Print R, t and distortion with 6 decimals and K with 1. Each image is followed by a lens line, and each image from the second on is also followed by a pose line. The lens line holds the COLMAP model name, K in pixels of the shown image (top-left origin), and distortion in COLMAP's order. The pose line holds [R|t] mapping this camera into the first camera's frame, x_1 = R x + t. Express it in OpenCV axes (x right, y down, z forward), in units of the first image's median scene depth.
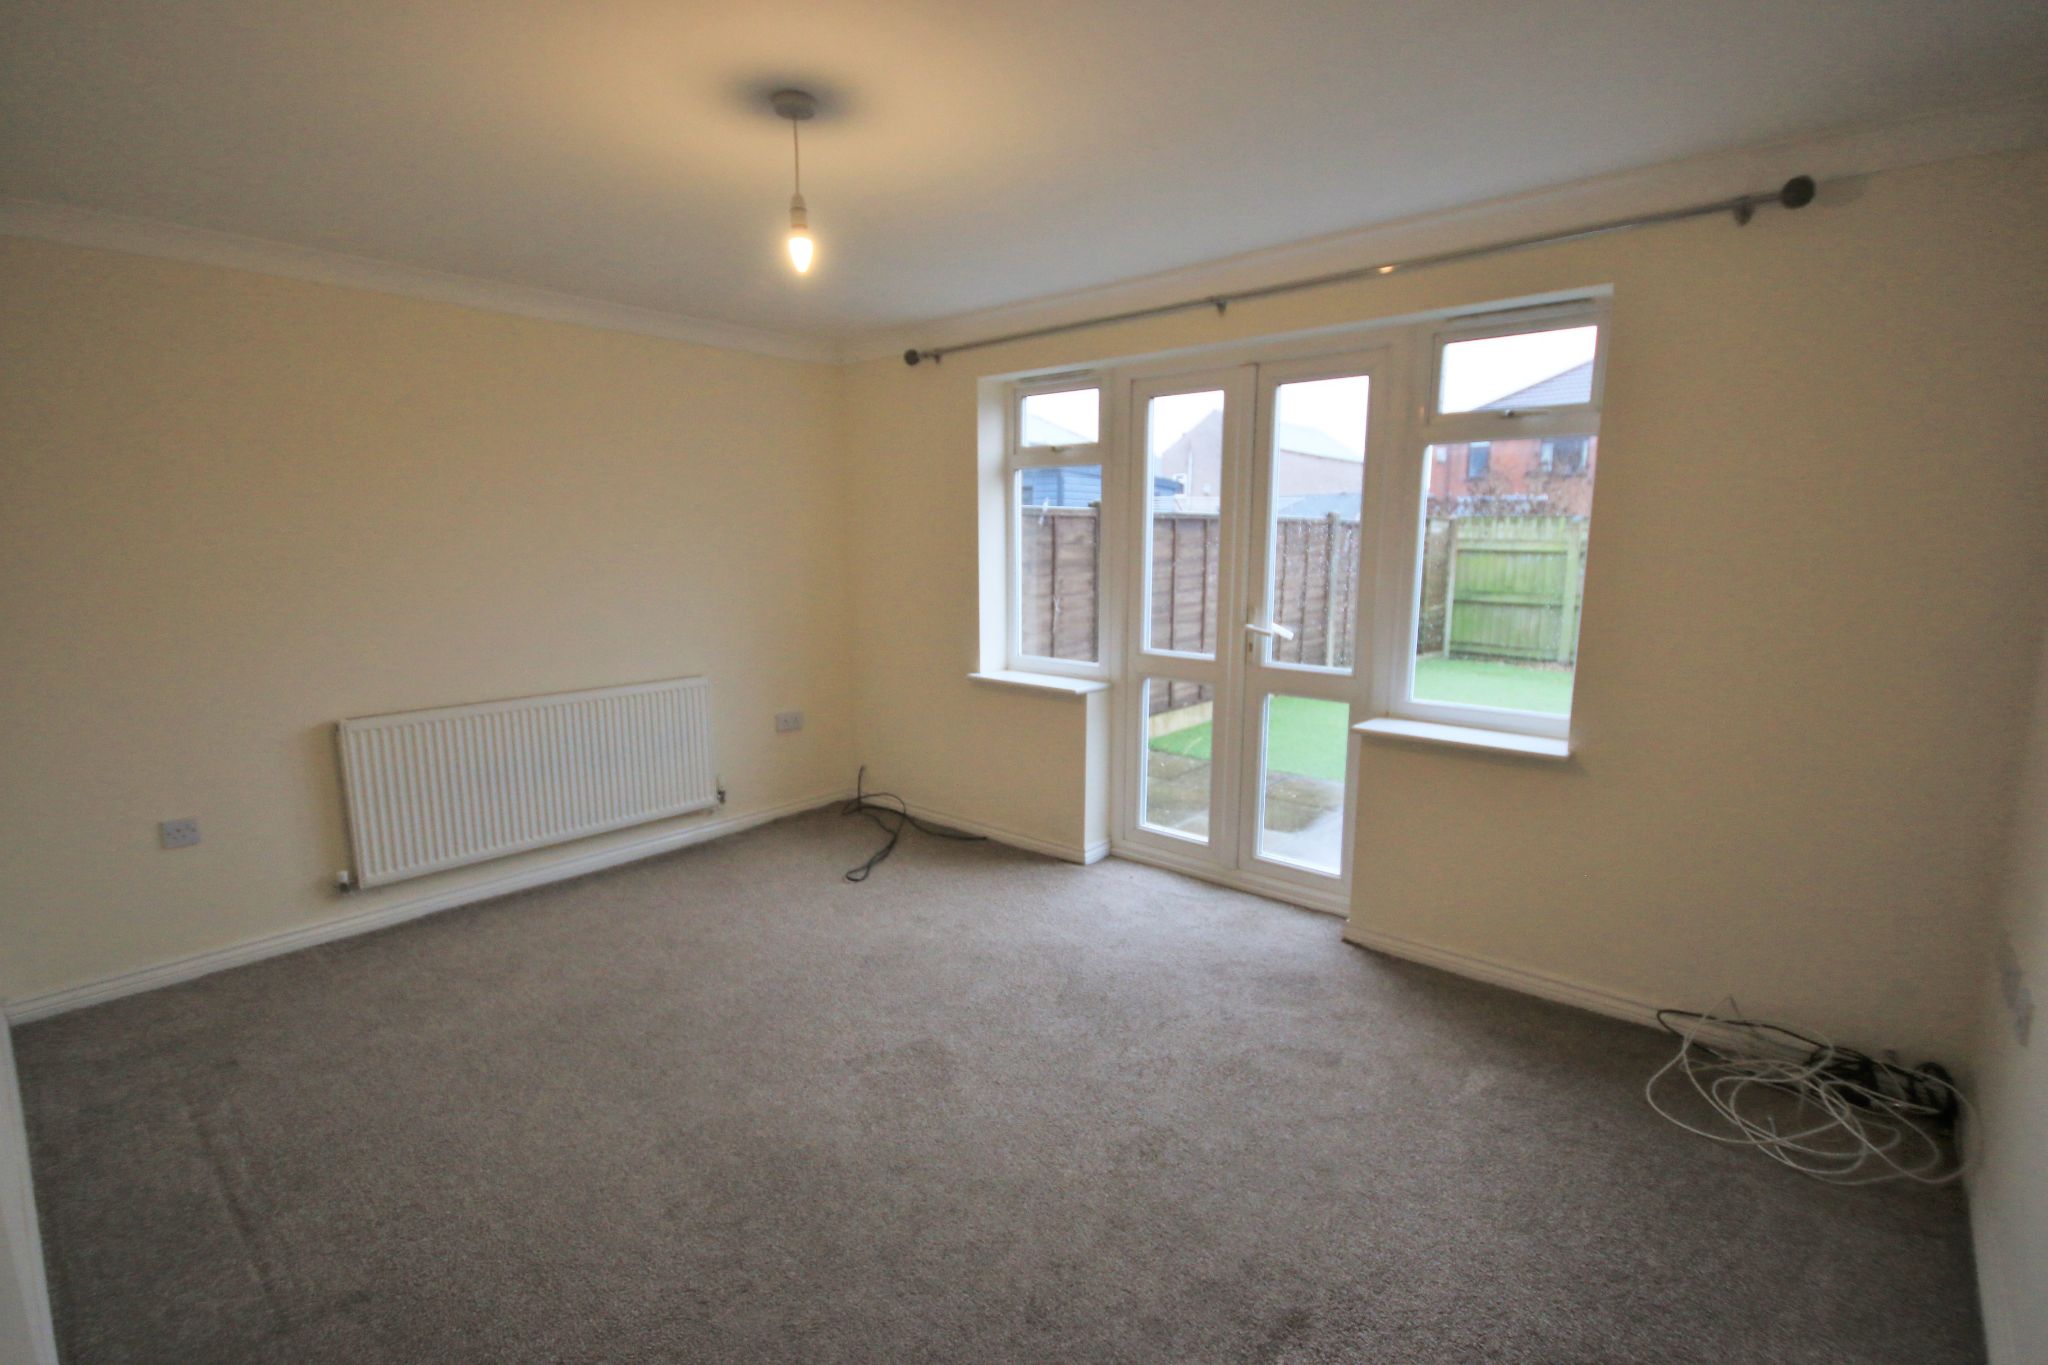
lens RADIAL K [[950.0, 0, 1014.5], [0, 950.0, 683.6], [0, 0, 1]] dist [0.000821, -0.000004]
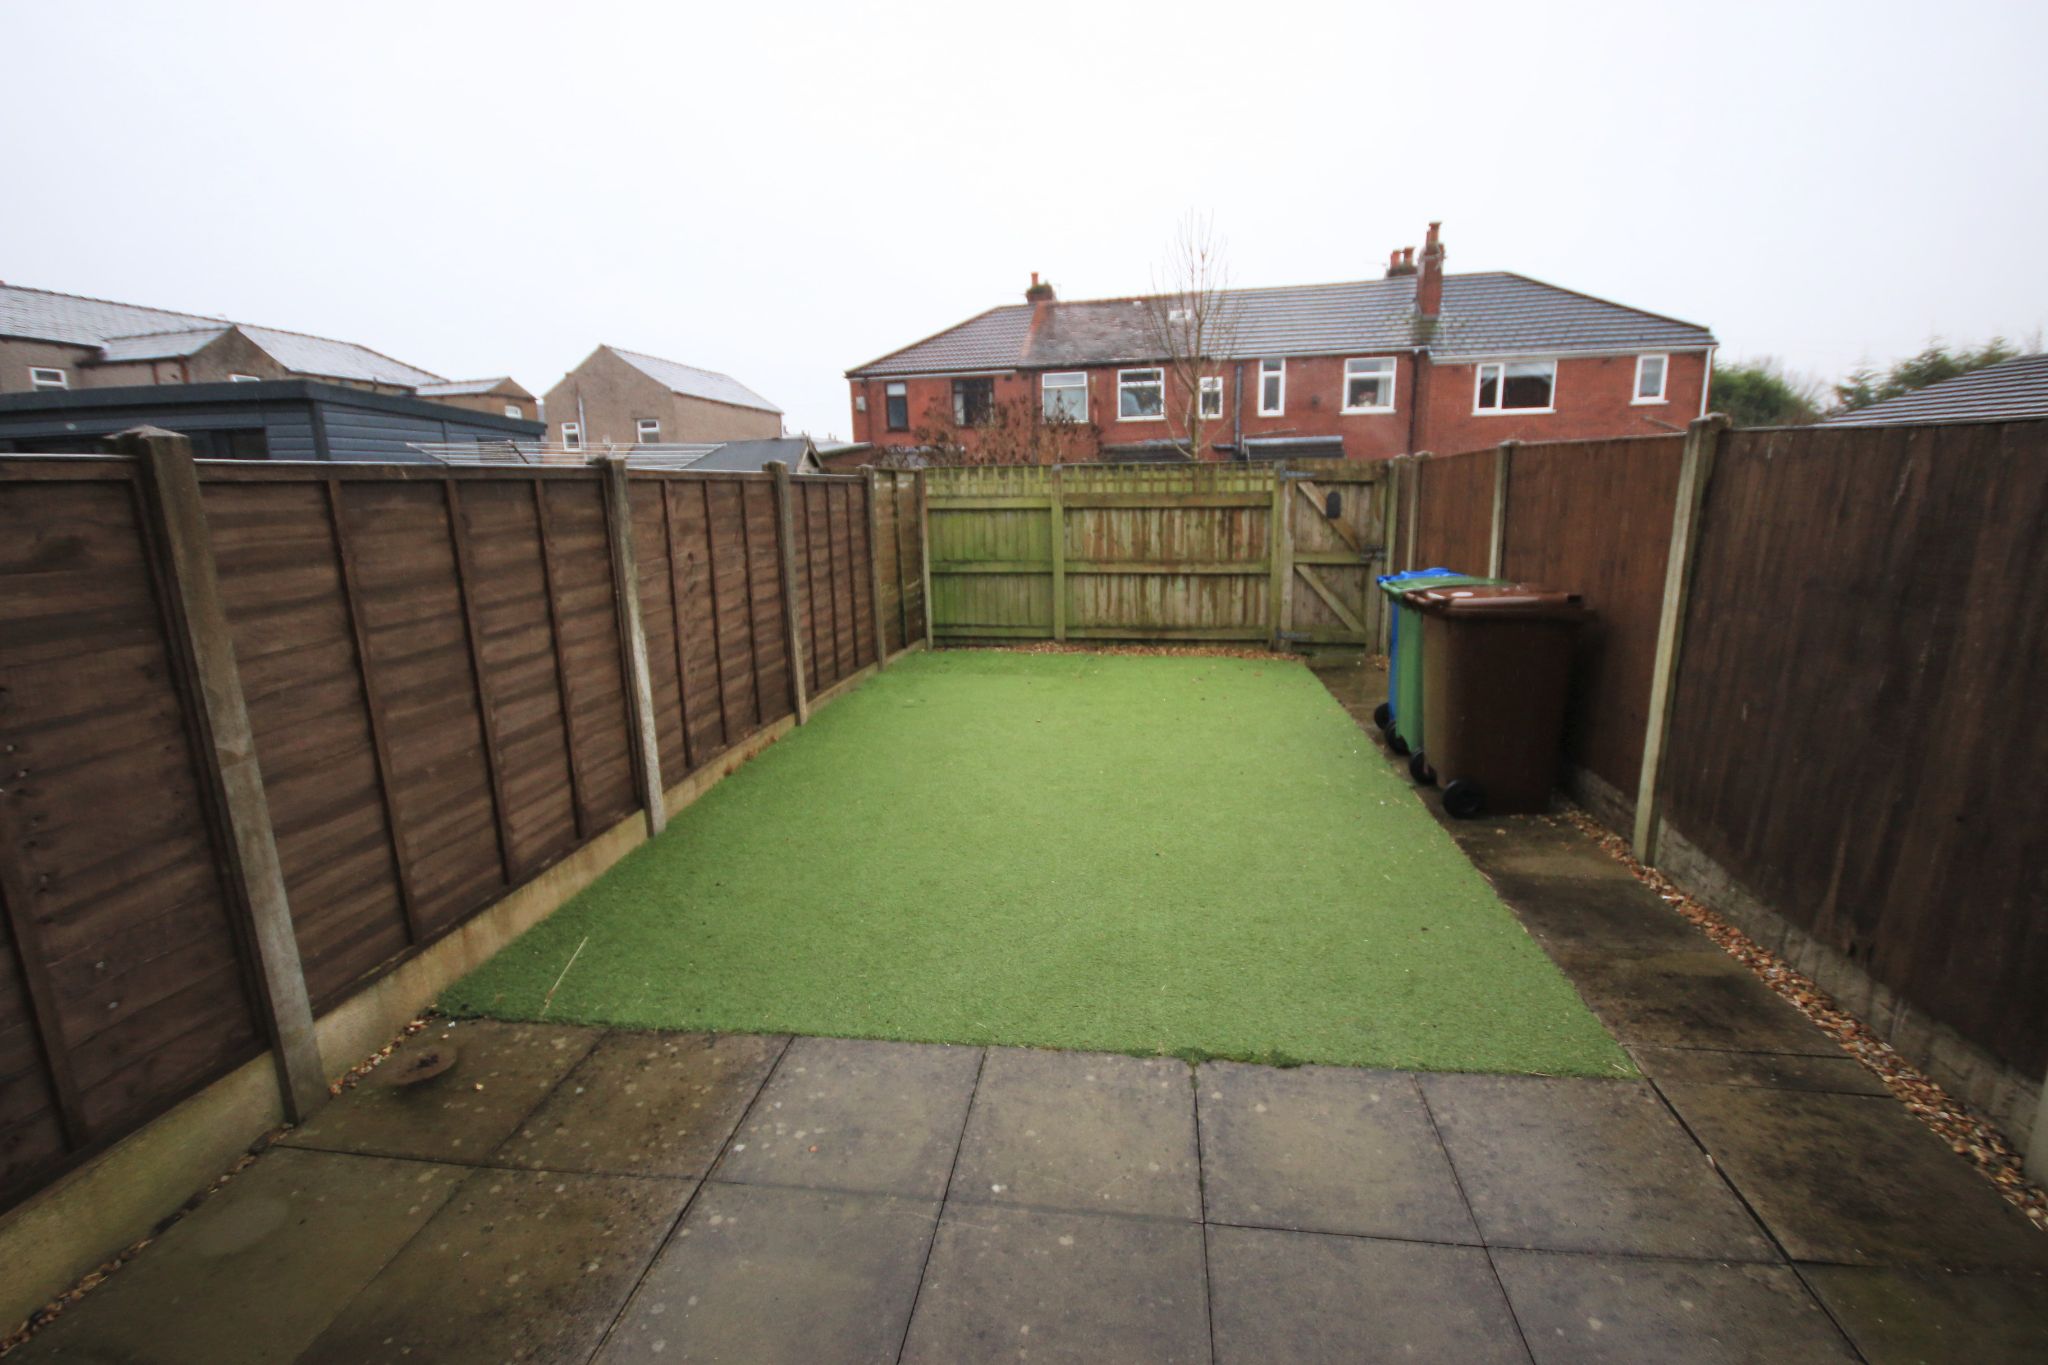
lens RADIAL K [[950.0, 0, 1014.5], [0, 950.0, 683.6], [0, 0, 1]] dist [0.000821, -0.000004]
pose [[0.835103, -0.137356, 0.532668, 0.086050], [0.113055, 0.990509, 0.078173, -0.051707], [-0.538350, -0.005062, 0.842706, 0.298505]]
